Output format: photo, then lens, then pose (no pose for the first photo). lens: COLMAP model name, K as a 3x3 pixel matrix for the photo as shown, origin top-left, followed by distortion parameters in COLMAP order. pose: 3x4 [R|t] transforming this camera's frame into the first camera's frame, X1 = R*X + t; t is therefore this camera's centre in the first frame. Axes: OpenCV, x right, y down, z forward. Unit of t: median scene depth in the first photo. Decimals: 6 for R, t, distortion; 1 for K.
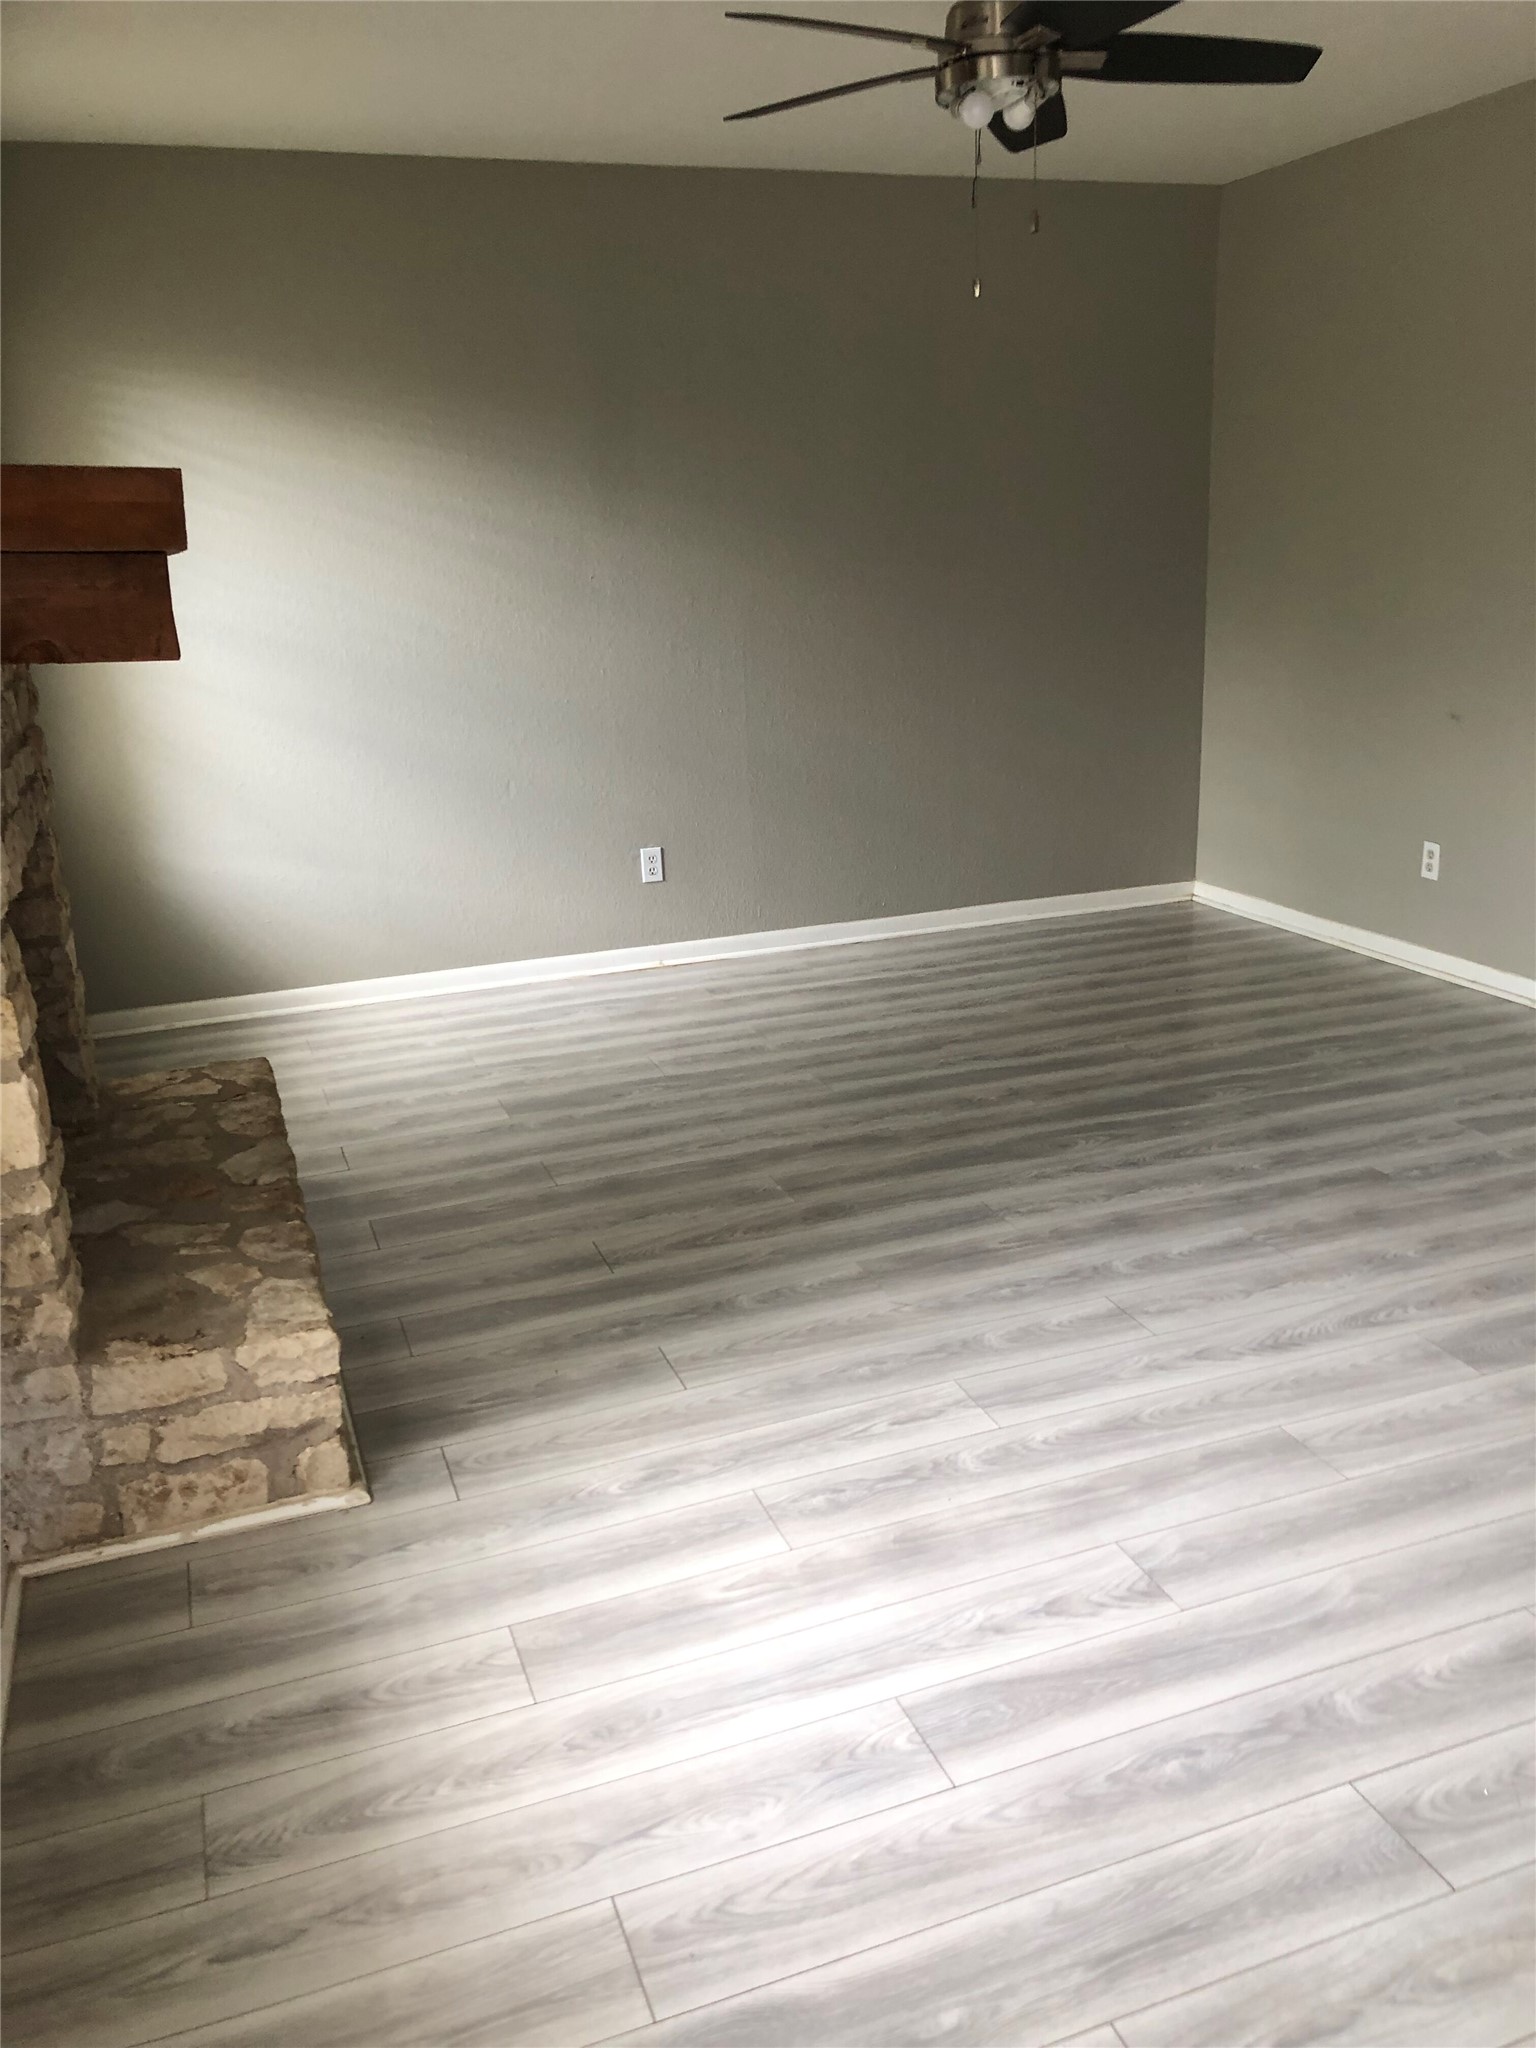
lens RADIAL K [[1687.9, 0, 763.9], [0, 1687.9, 1039.5], [0, 0, 1]] dist [0.044745, -0.037653]
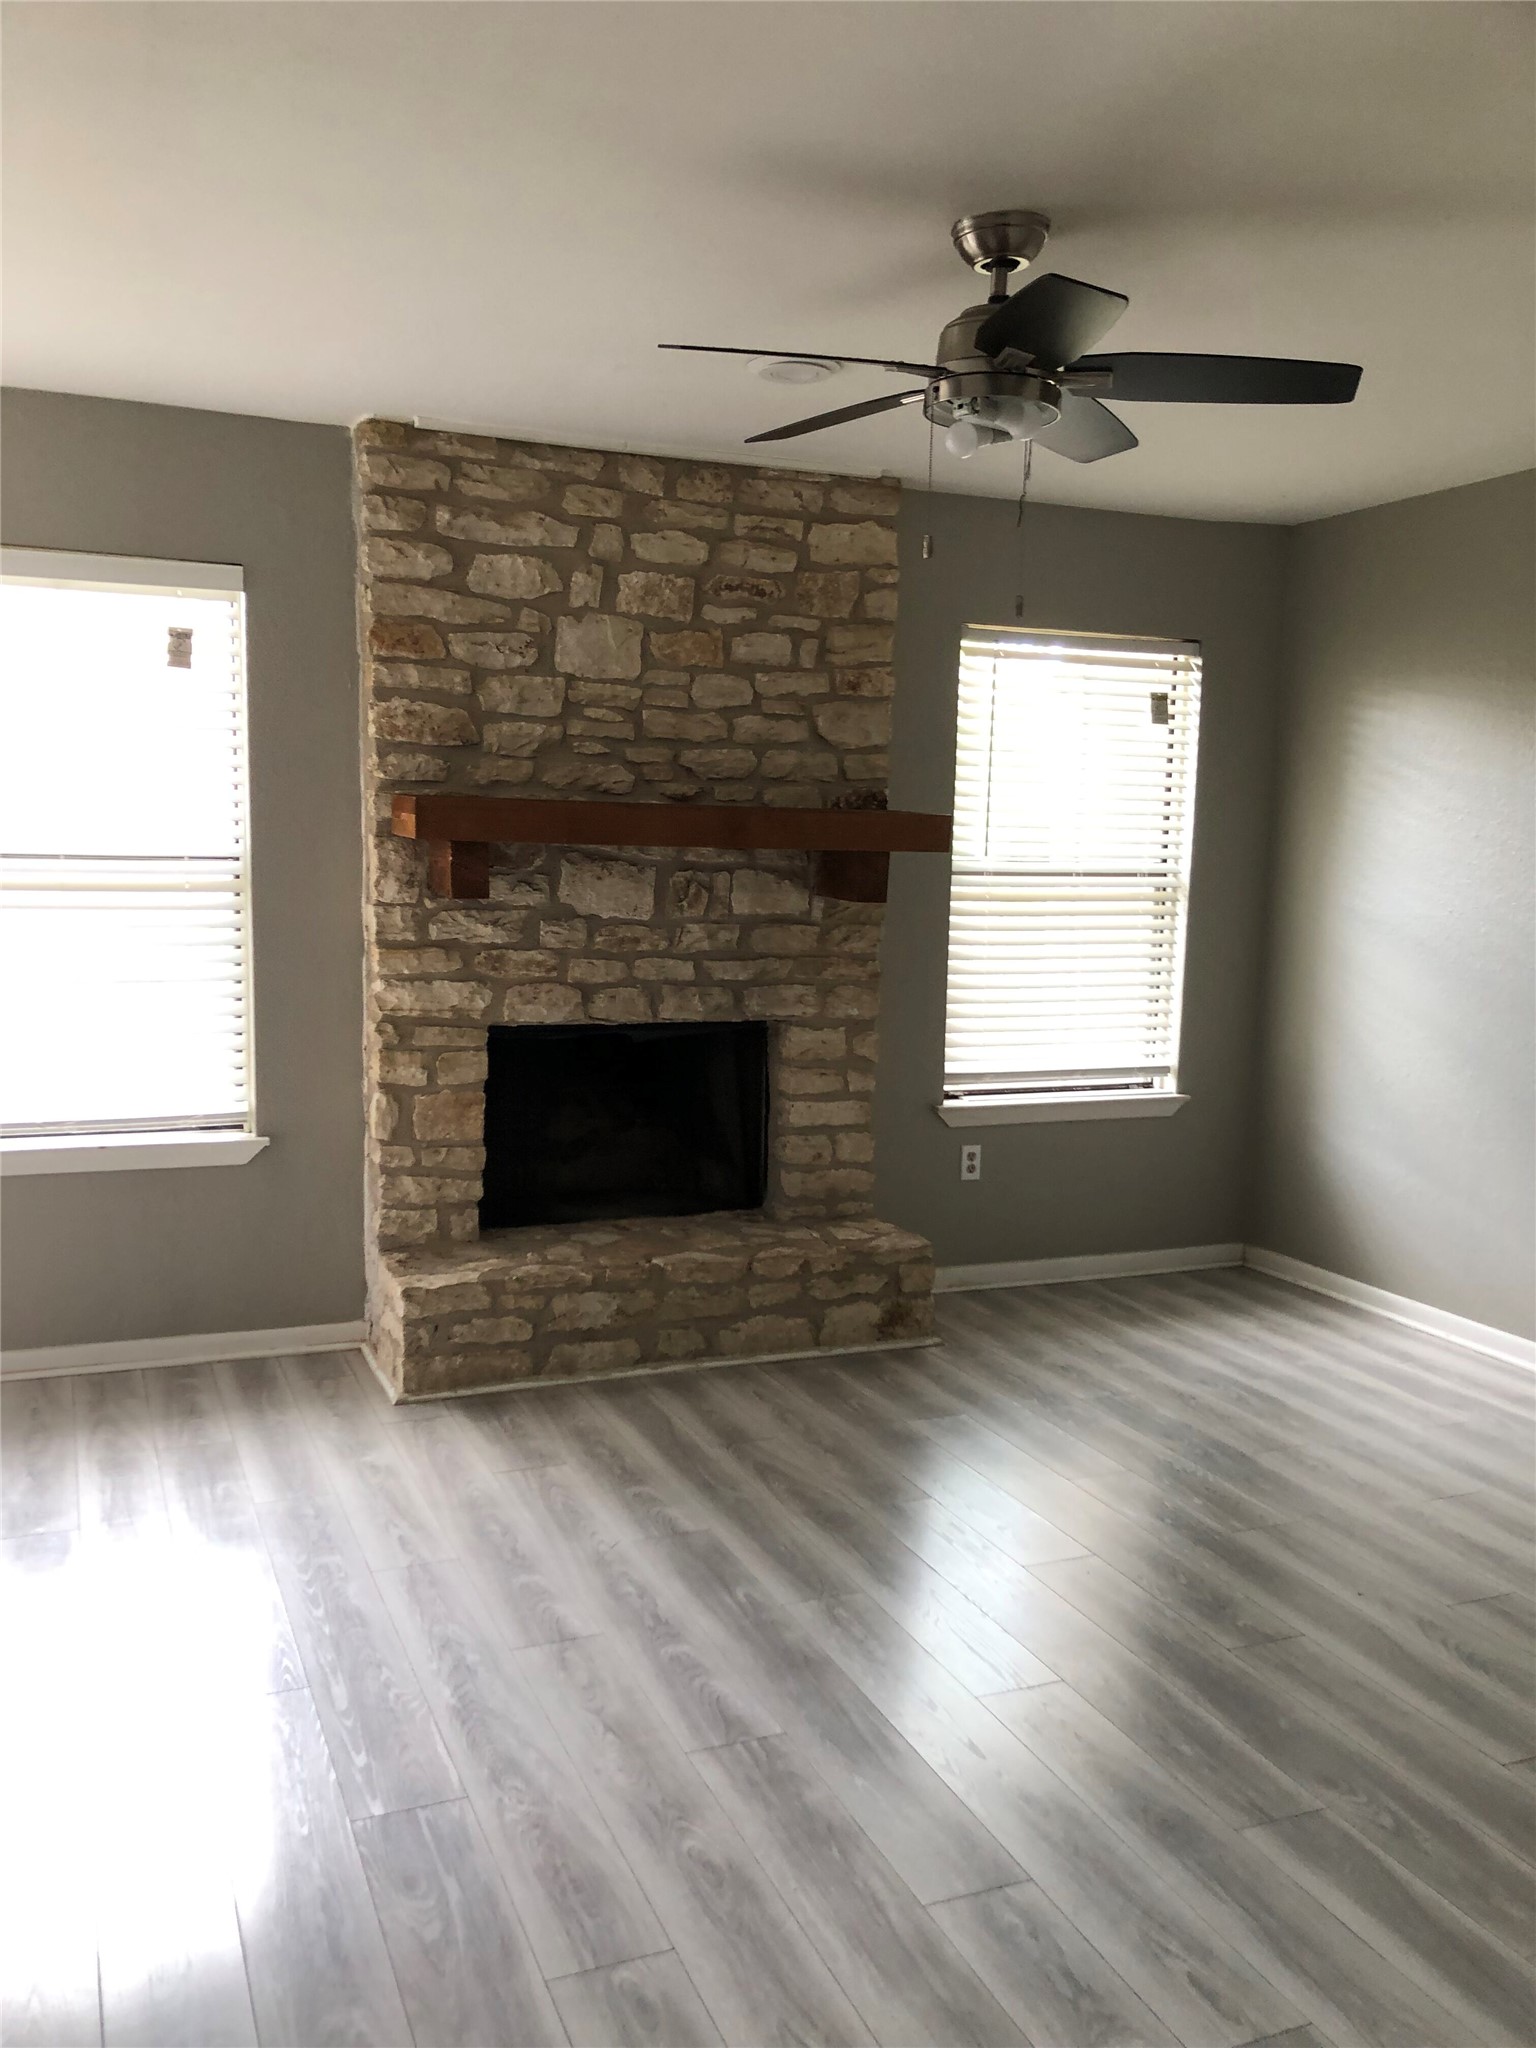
lens RADIAL K [[1704.5, 0, 740.6], [0, 1704.5, 1018.6], [0, 0, 1]] dist [0.078797, -0.142293]
pose [[0.017246, 0.142348, -0.989666, 1.300636], [-0.302715, 0.944102, 0.130519, -0.377851], [0.952925, 0.297336, 0.059373, 1.076945]]
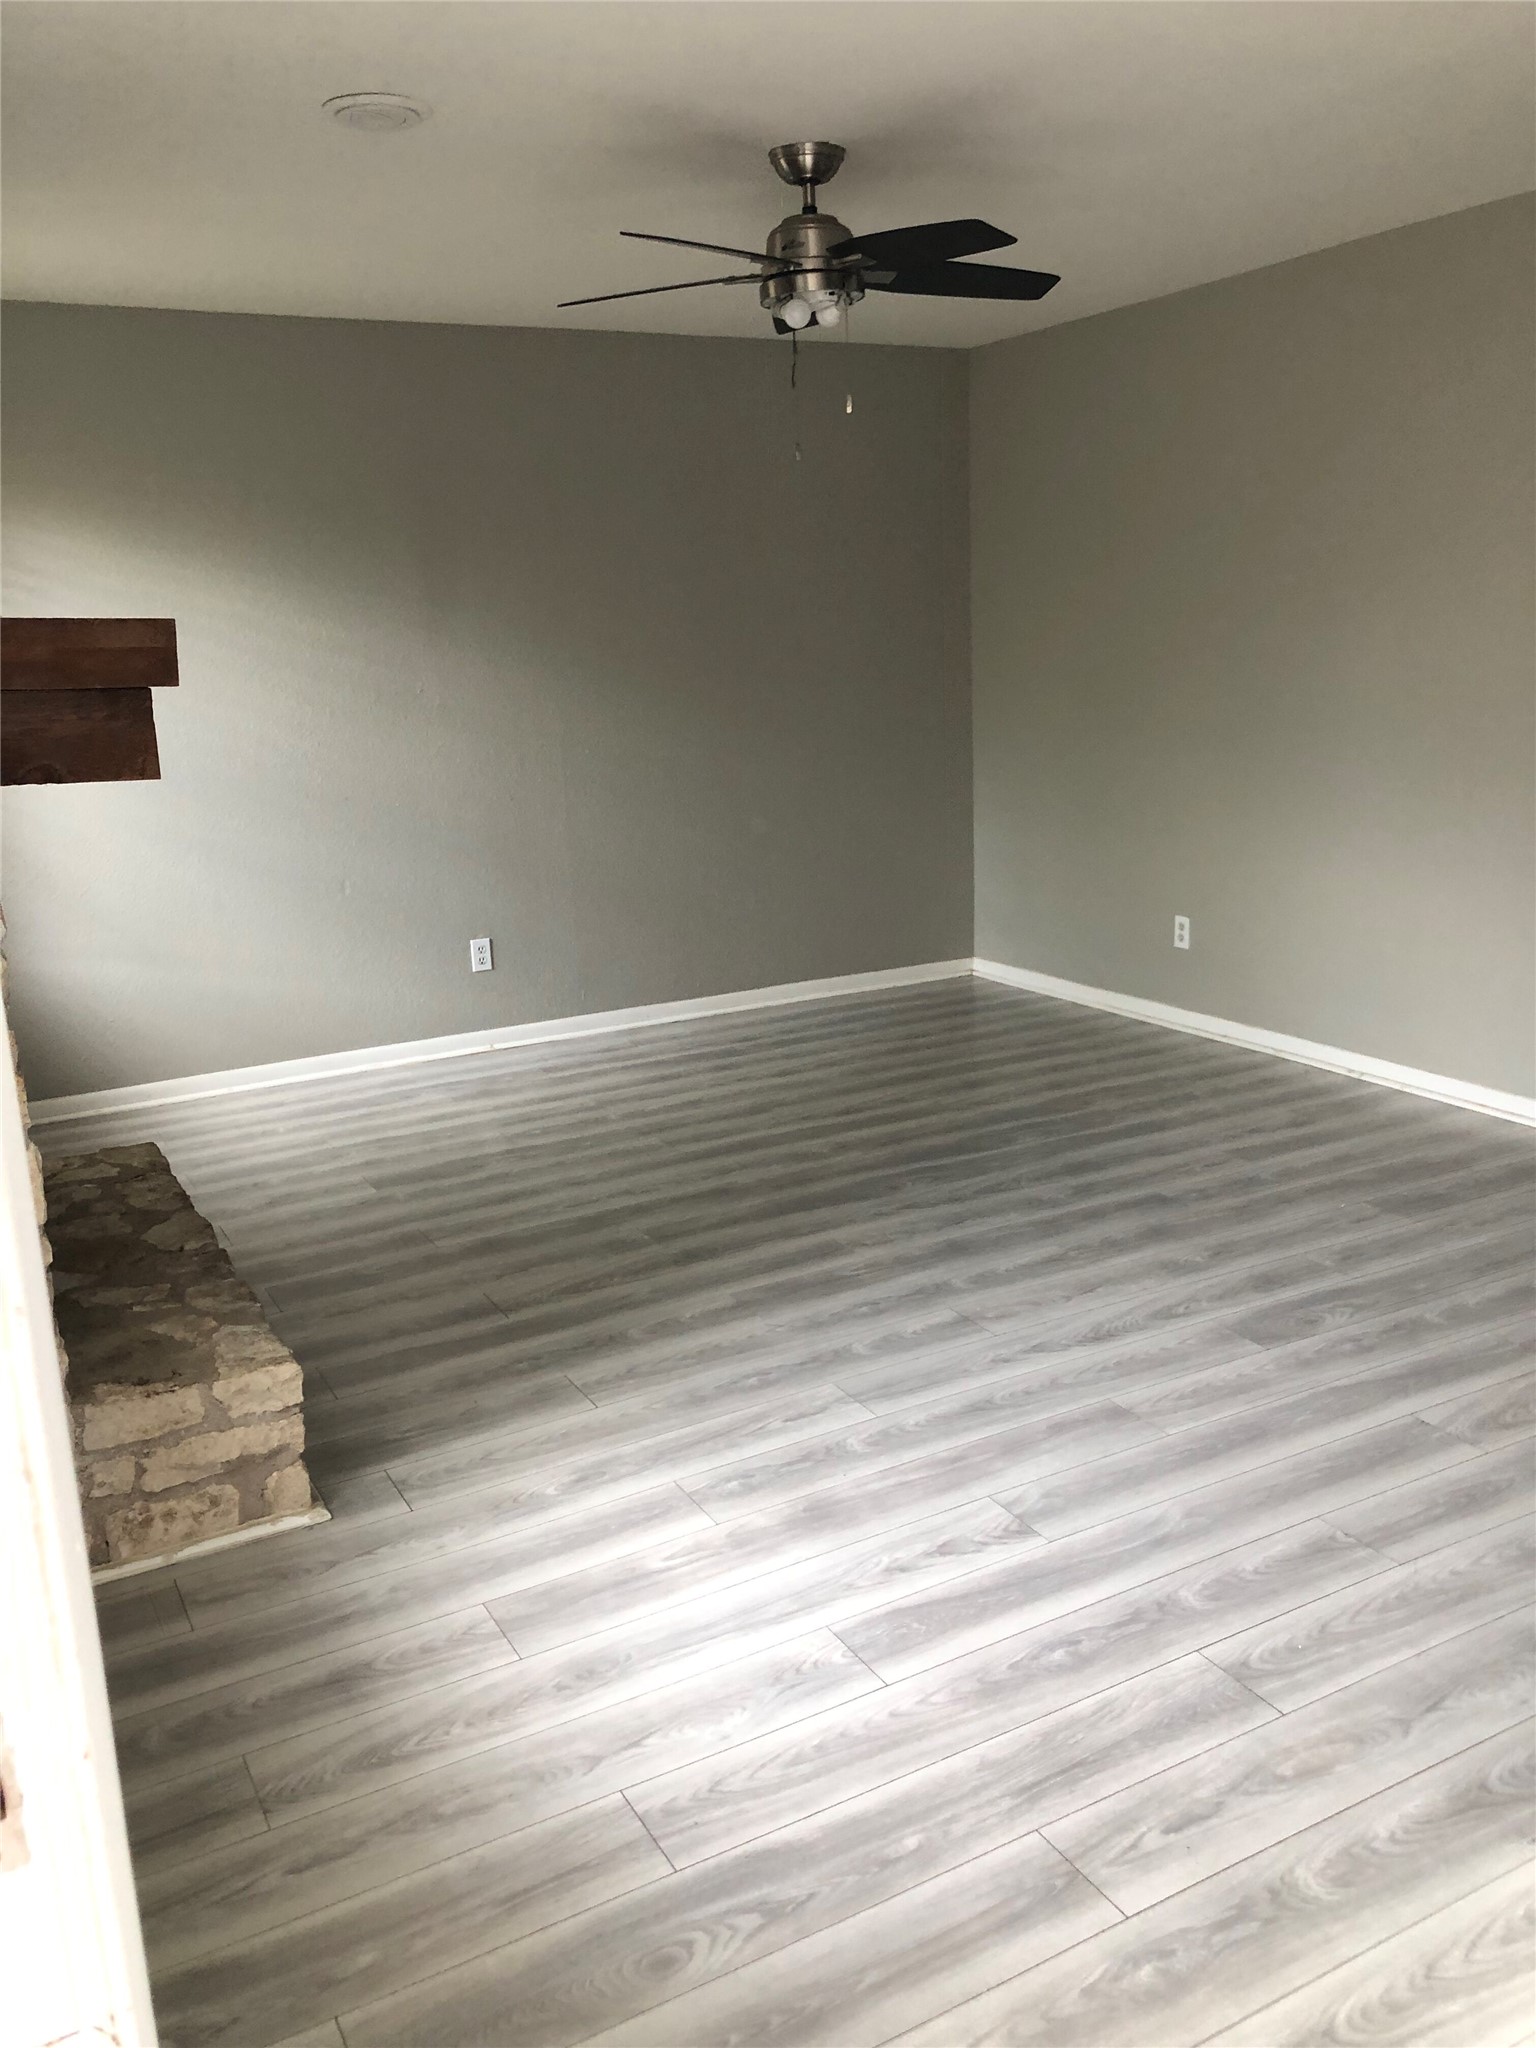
lens RADIAL K [[1704.5, 0, 740.6], [0, 1704.5, 1018.6], [0, 0, 1]] dist [0.078797, -0.142293]
pose [[0.990720, -0.034448, 0.131479, -0.099246], [0.043351, 0.996913, -0.065462, 0.029037], [-0.128818, 0.070555, 0.989155, -0.171818]]
